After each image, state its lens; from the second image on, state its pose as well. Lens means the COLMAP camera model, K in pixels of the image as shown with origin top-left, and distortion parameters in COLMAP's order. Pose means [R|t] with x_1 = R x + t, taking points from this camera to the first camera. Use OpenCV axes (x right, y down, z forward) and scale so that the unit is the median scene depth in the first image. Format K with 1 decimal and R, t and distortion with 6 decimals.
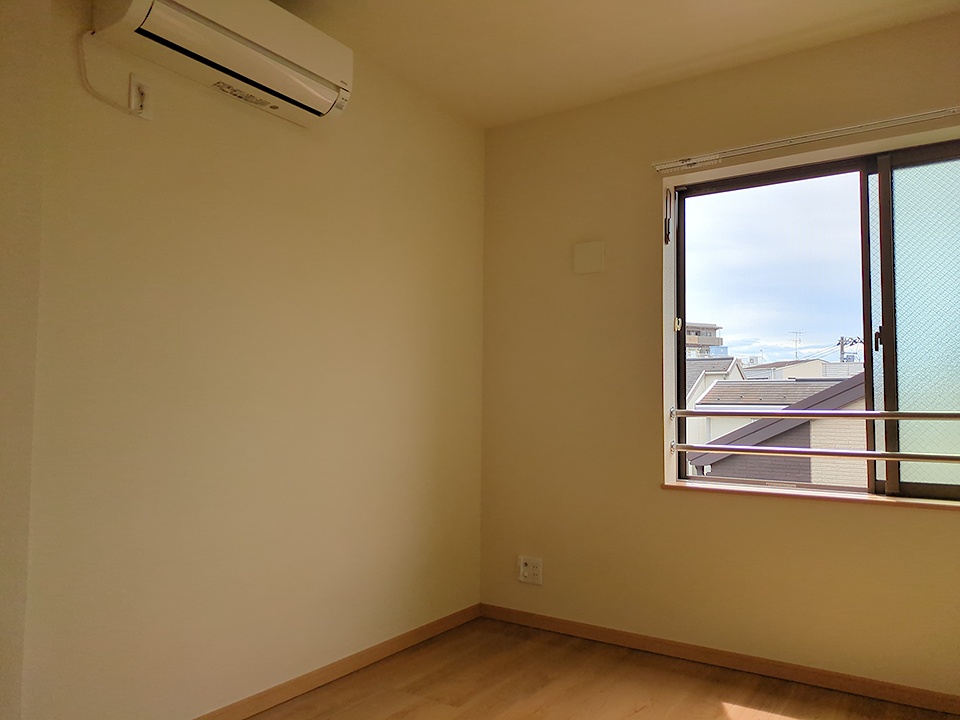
lens RADIAL K [[705.2, 0, 479.9], [0, 705.2, 362.3], [0, 0, 1]] dist [-0.003957, 0.003681]
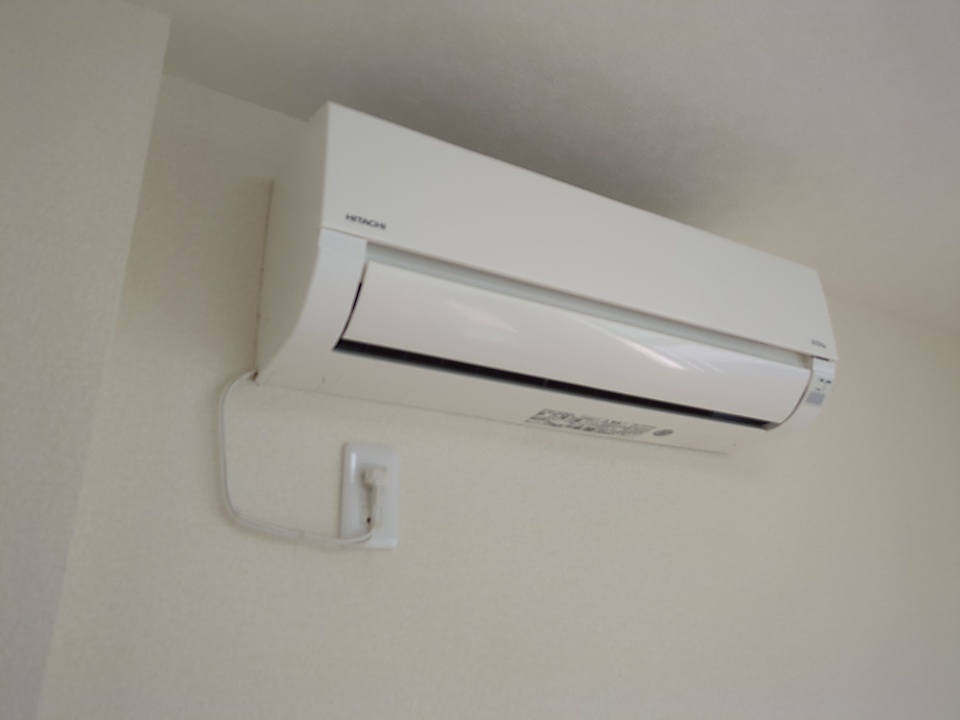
lens RADIAL K [[718.2, 0, 479.8], [0, 718.2, 357.3], [0, 0, 1]] dist [0.019674, -0.016822]
pose [[0.904143, -0.213848, -0.369857, -0.236929], [0.078221, 0.933936, -0.348775, -0.279206], [0.420008, 0.286412, 0.861140, 0.602313]]
